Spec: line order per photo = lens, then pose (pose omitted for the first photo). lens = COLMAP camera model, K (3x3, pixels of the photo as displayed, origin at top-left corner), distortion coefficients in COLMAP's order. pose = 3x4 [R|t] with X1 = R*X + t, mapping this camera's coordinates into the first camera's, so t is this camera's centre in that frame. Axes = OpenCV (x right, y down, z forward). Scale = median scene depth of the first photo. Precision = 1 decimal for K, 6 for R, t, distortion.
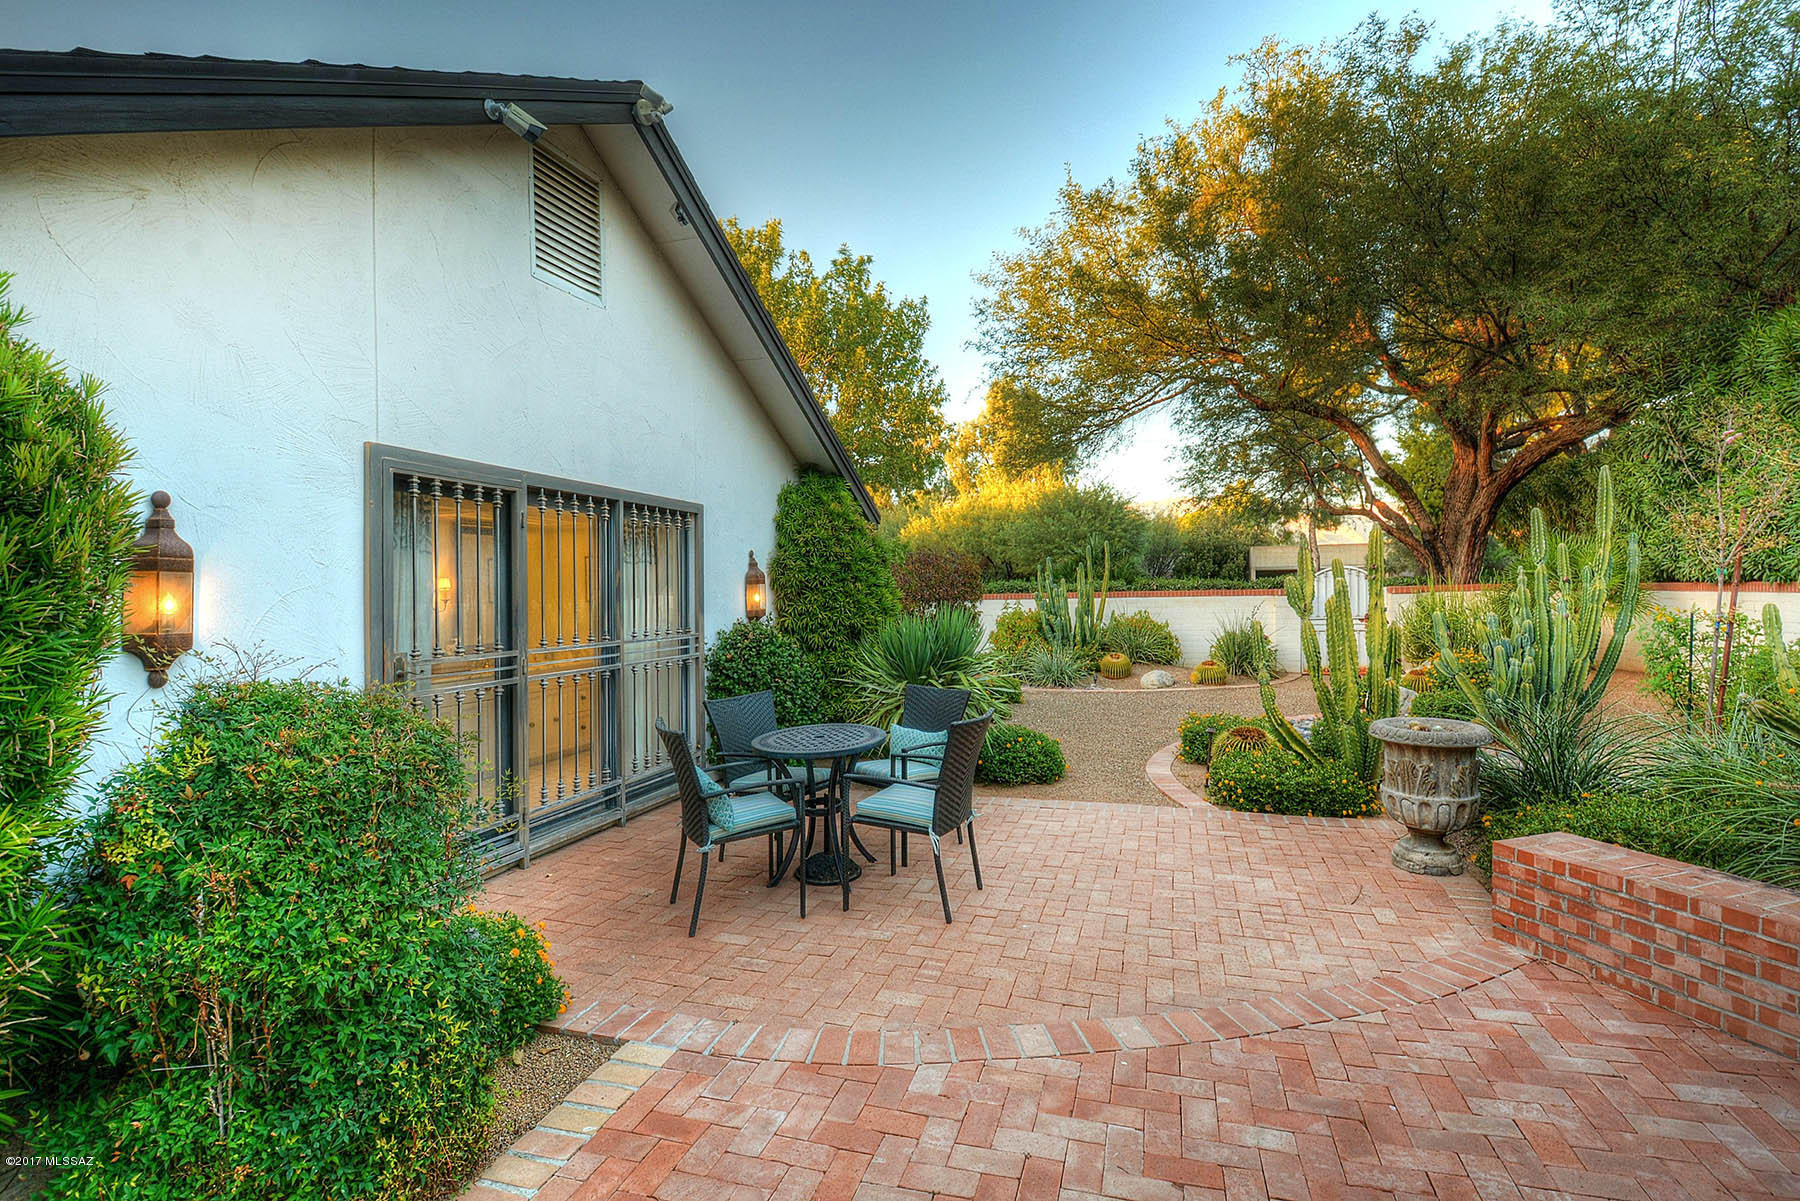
lens RADIAL K [[828.1, 0, 932.4], [0, 828.1, 603.8], [0, 0, 1]] dist [-0.000111, -0.000045]
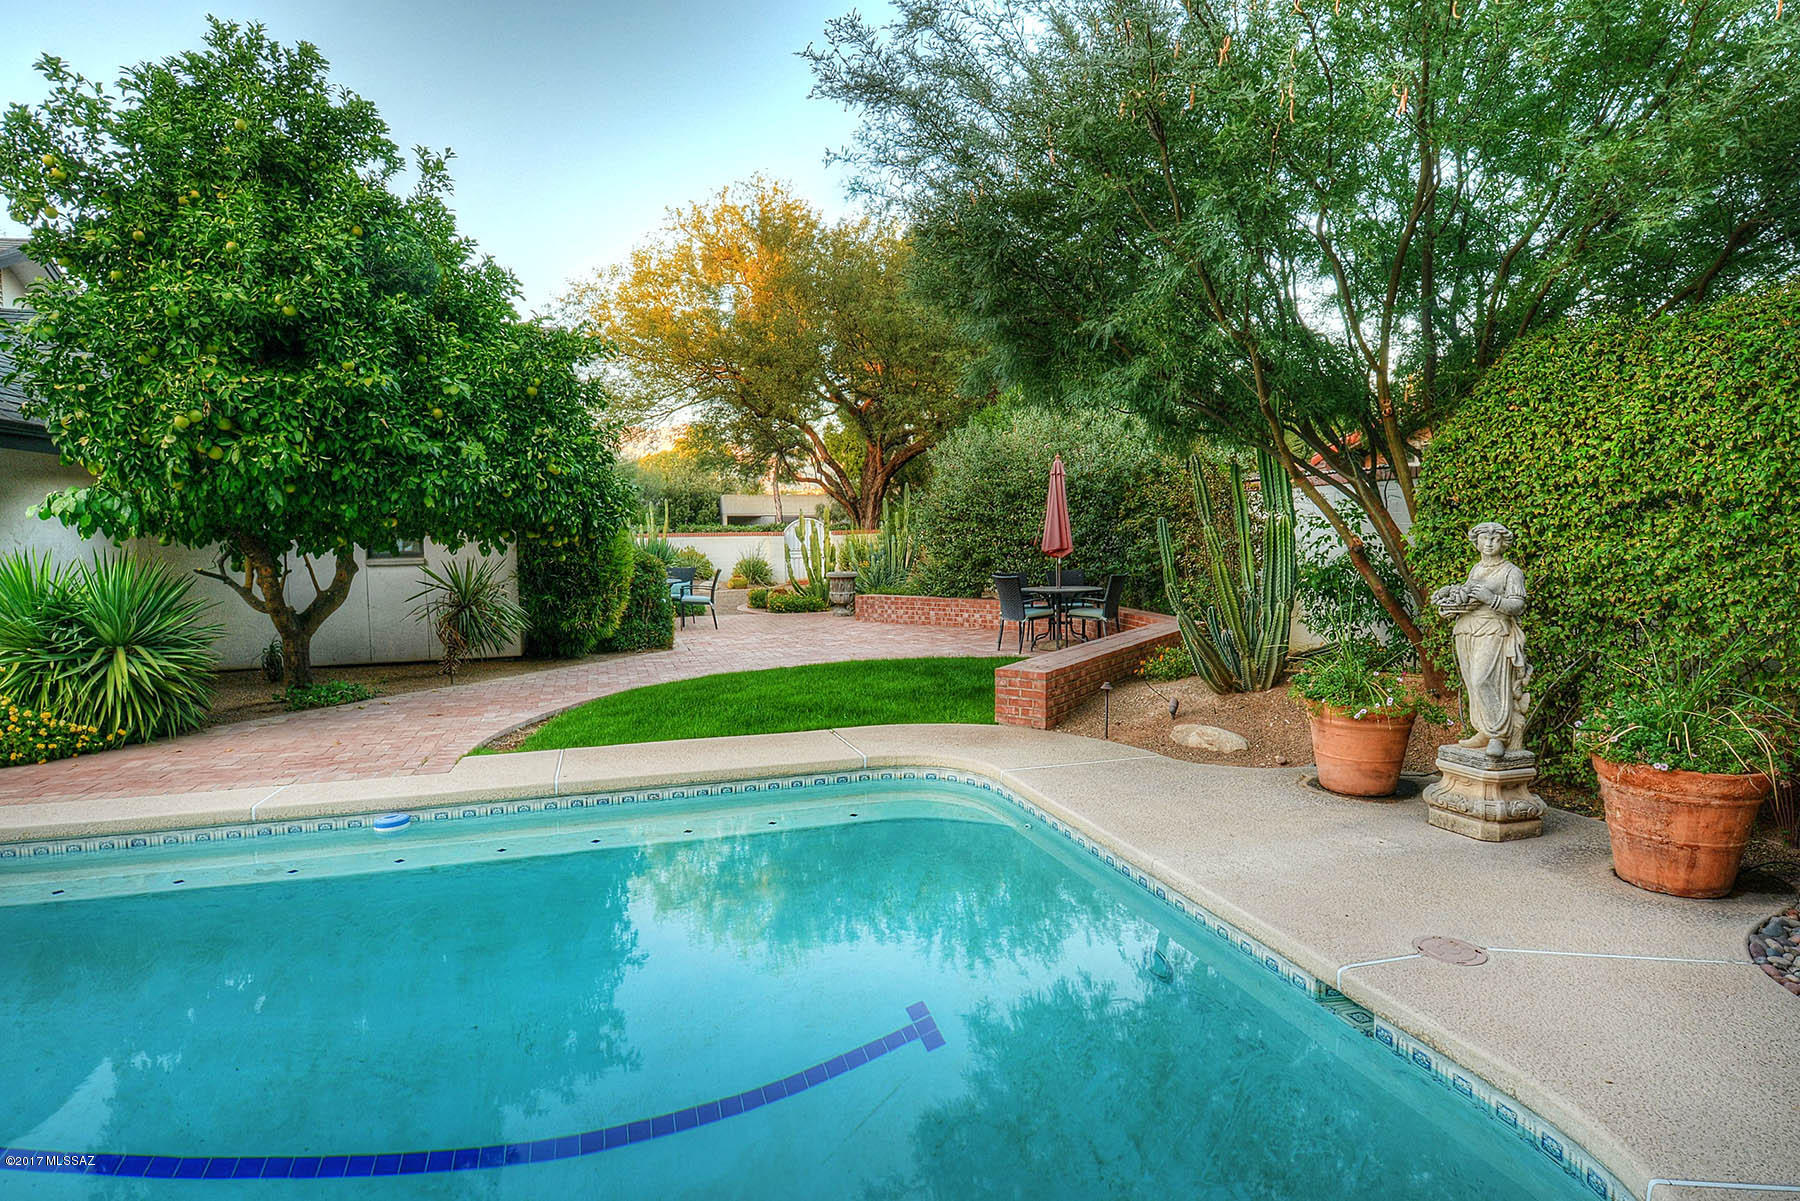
lens RADIAL K [[930.4, 0, 900.0], [0, 930.4, 600.5], [0, 0, 1]] dist [0.000101, -0.000004]
pose [[0.839181, -0.035587, 0.542687, -0.292281], [0.006288, 0.998425, 0.055747, 0.012732], [-0.543816, -0.043370, 0.838083, -0.535260]]
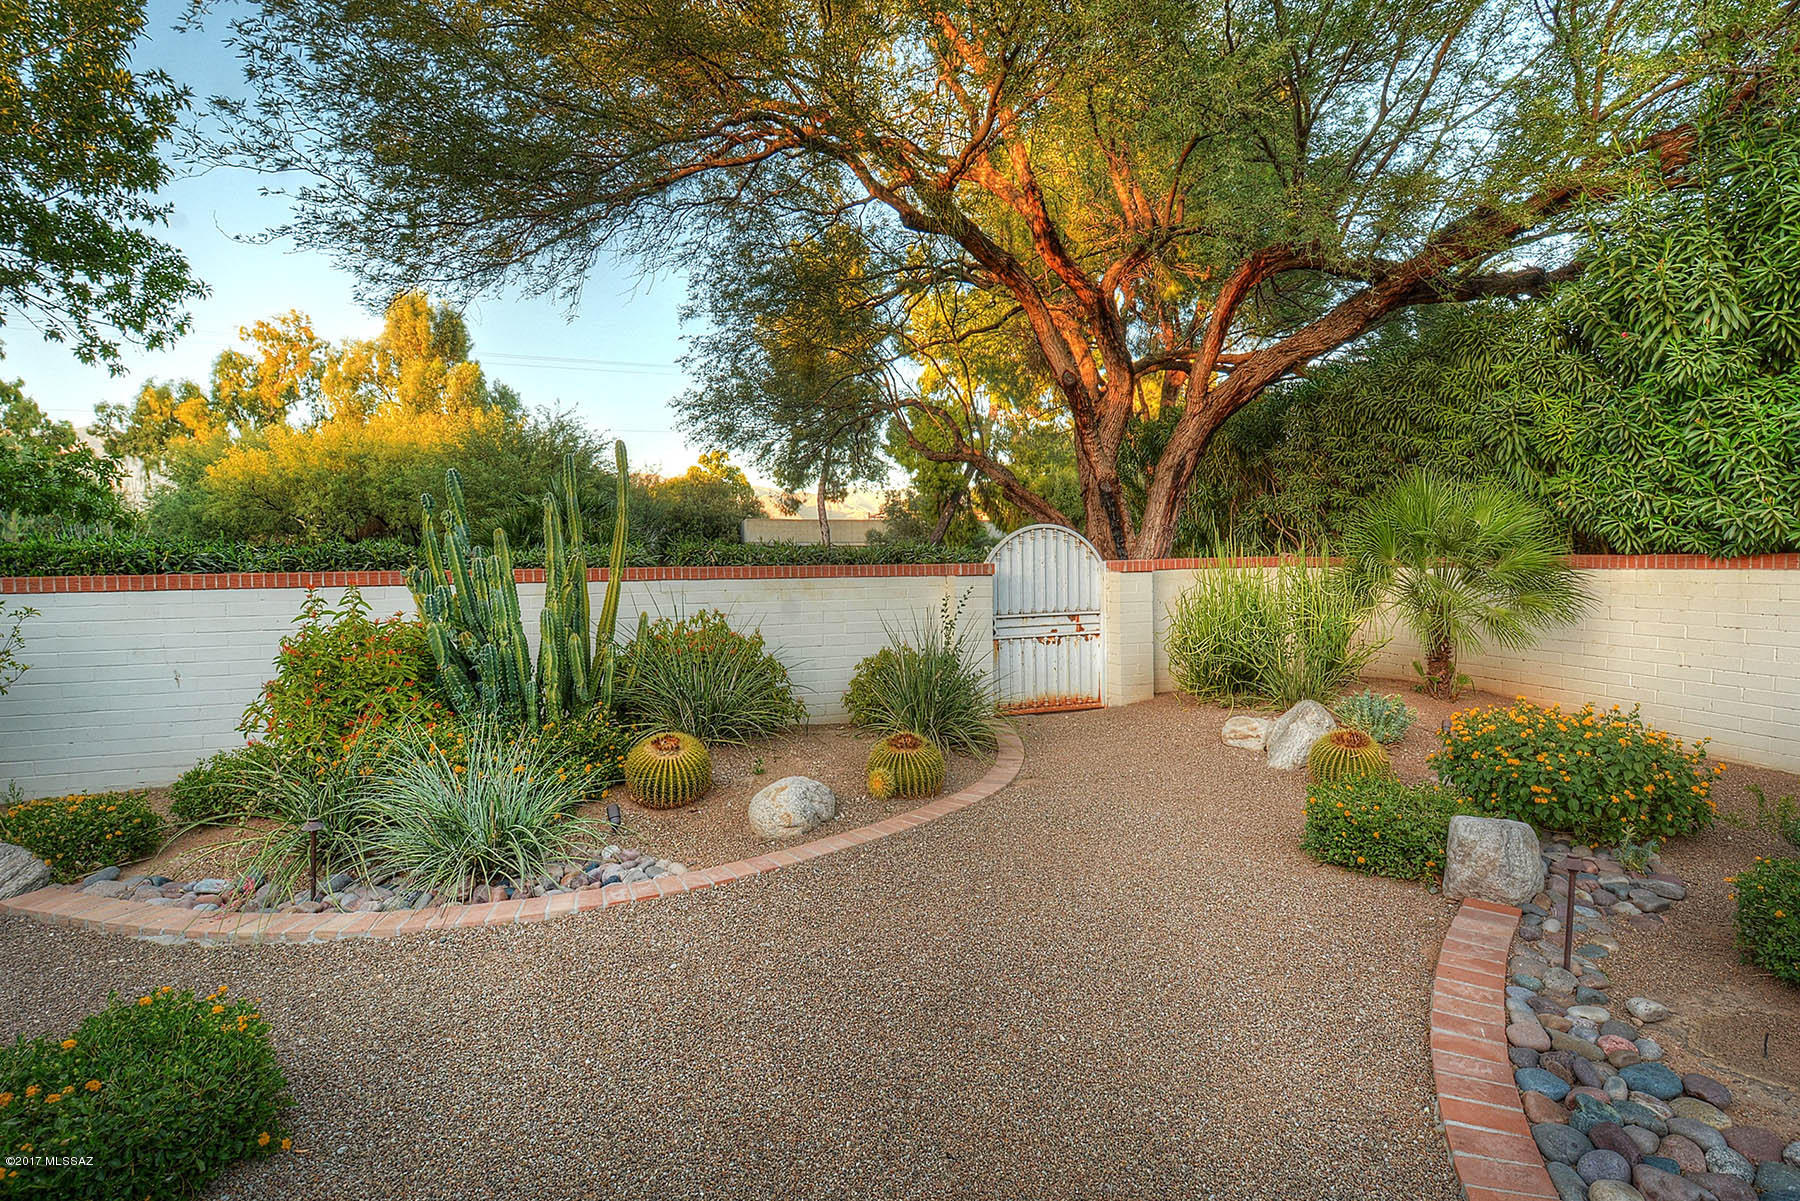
lens RADIAL K [[828.1, 0, 932.4], [0, 828.1, 603.8], [0, 0, 1]] dist [-0.000111, -0.000045]
pose [[0.806457, -0.020401, 0.590940, 0.091465], [0.006113, 0.999639, 0.026168, -0.005848], [-0.591261, -0.017491, 0.806291, 0.573994]]
